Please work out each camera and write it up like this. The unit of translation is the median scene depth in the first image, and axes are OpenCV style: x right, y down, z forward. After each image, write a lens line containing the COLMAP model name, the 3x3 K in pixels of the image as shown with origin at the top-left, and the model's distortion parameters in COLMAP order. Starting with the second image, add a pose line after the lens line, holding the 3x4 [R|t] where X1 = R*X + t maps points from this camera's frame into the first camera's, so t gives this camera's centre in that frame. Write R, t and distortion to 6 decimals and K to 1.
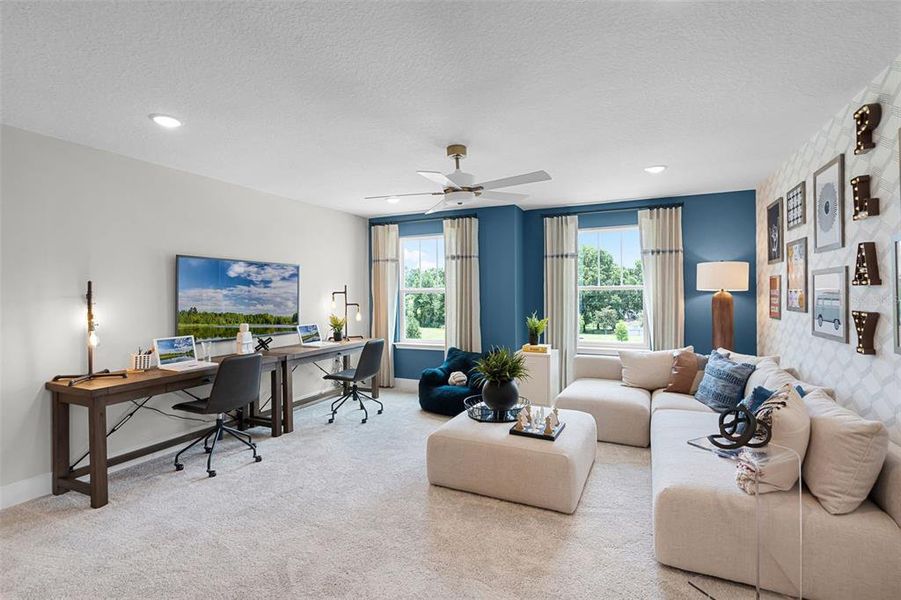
lens RADIAL K [[406.0, 0, 457.9], [0, 406.0, 293.1], [0, 0, 1]] dist [-0.014270, 0.002025]
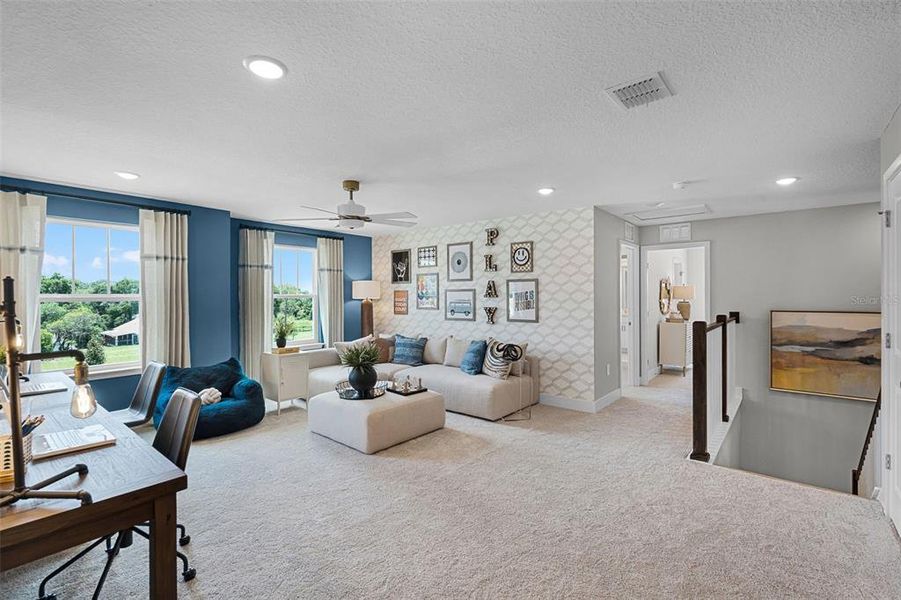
lens RADIAL K [[406.0, 0, 458.3], [0, 406.0, 300.5], [0, 0, 1]] dist [-0.014270, 0.002025]
pose [[0.234840, -0.006589, 0.972012, -0.710044], [0.004642, 0.999973, 0.005657, -0.006164], [-0.972023, 0.003183, 0.234864, 0.258407]]
